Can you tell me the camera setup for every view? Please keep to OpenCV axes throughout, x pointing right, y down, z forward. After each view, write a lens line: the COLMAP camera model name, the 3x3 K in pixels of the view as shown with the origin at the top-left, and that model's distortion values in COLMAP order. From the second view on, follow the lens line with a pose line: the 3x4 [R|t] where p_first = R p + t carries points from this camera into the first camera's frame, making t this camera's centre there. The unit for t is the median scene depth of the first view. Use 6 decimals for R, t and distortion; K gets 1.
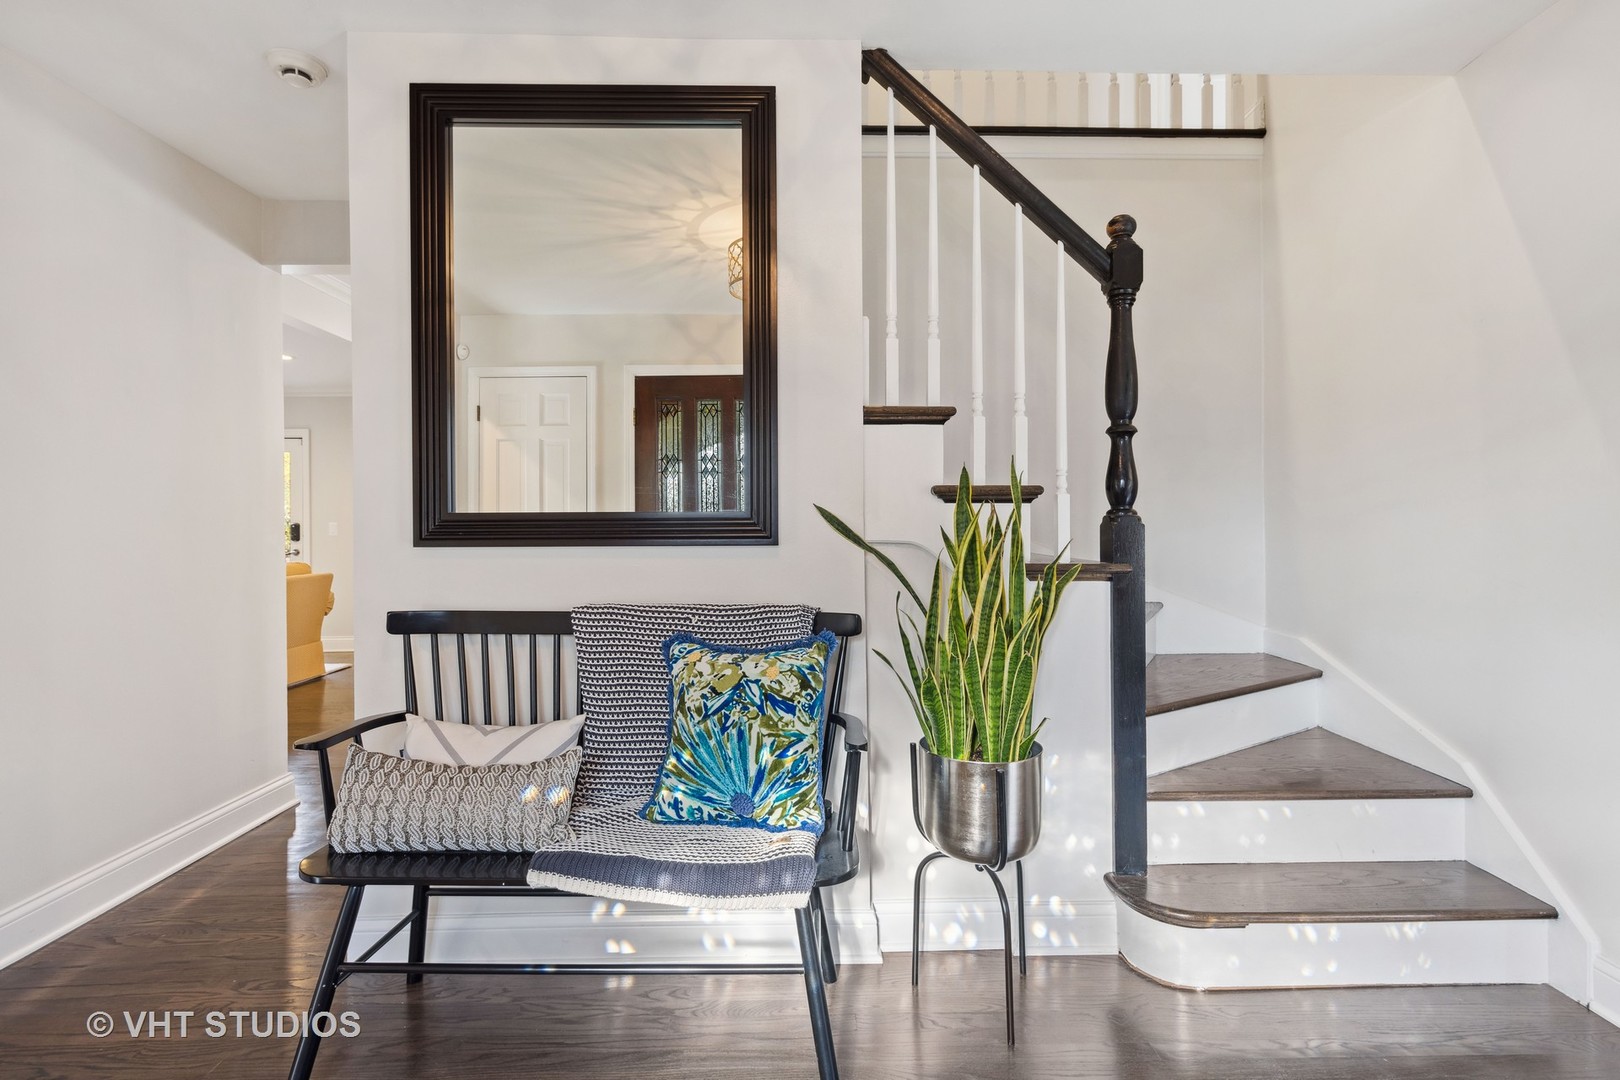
lens RADIAL K [[764.5, 0, 810.1], [0, 764.5, 523.9], [0, 0, 1]] dist [0.001465, 0.001436]
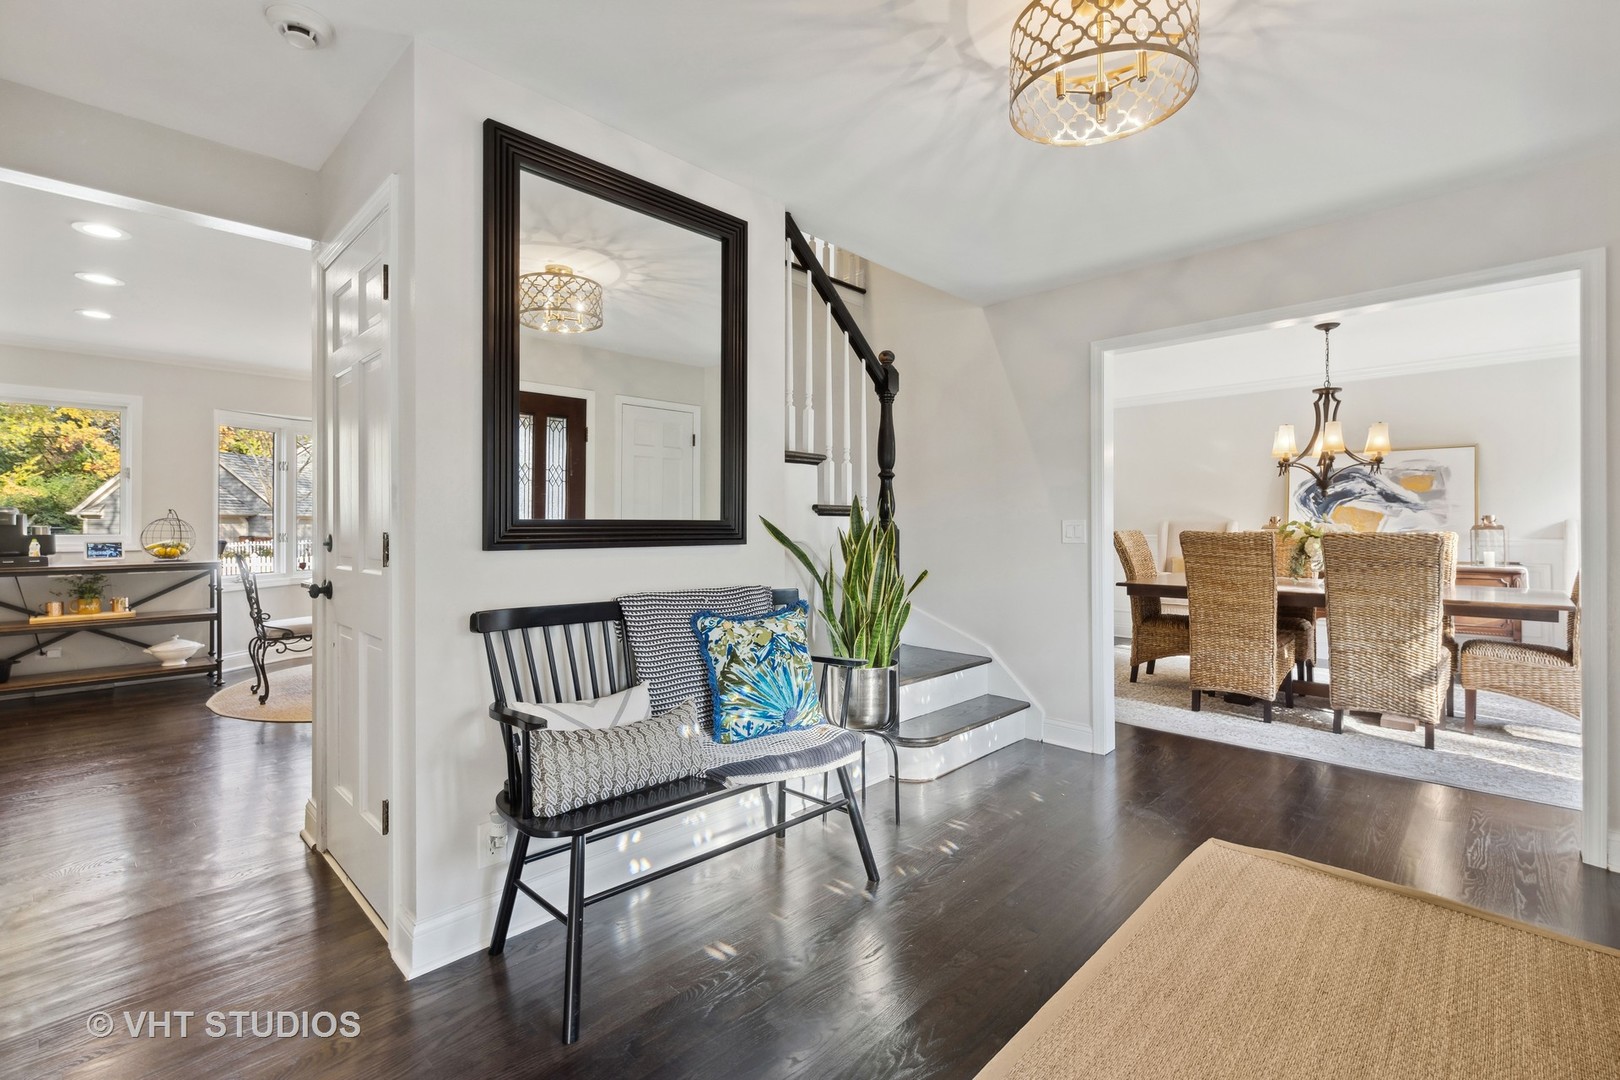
lens RADIAL K [[707.3, 0, 800.6], [0, 707.3, 519.7], [0, 0, 1]] dist [0.001963, 0.001234]
pose [[0.722954, 0.009255, 0.690834, -0.912947], [-0.006633, 0.999957, -0.006455, -0.010058], [-0.690864, 0.000084, 0.722984, -0.022959]]
